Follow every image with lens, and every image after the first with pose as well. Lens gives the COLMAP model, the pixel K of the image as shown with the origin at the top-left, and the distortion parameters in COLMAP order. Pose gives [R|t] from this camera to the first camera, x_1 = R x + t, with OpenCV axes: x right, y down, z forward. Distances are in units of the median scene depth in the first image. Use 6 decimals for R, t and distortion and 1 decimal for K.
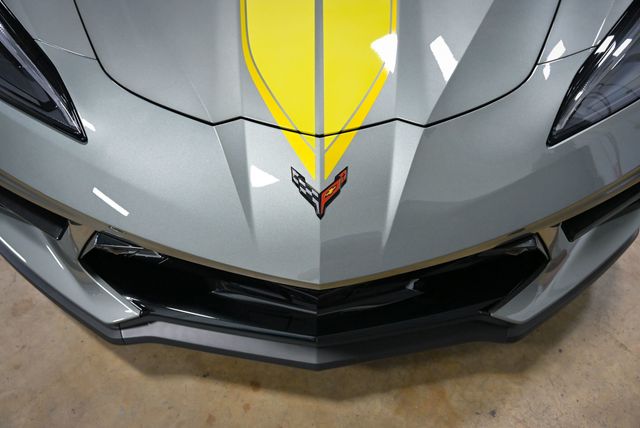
lens RADIAL K [[569.6, 0, 320.0], [0, 569.6, 214.0], [0, 0, 1]] dist [0.013353, 0.007004]
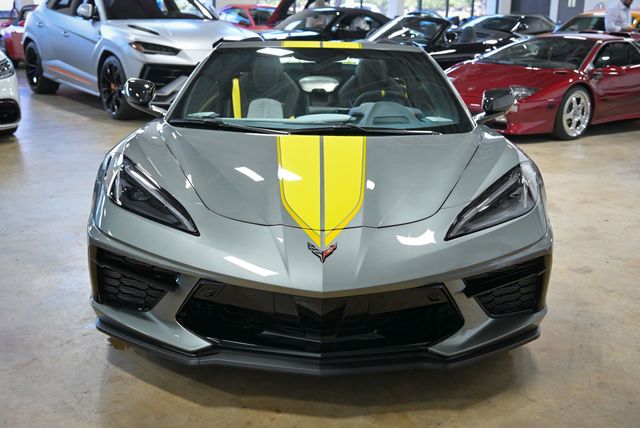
lens RADIAL K [[755.3, 0, 320.0], [0, 755.3, 214.0], [0, 0, 1]] dist [-0.003954, -0.003129]
pose [[0.999984, 0.003065, -0.004840, 0.002567], [-0.005143, 0.852403, -0.522859, 0.943929], [0.002523, 0.522876, 0.852405, -0.987650]]
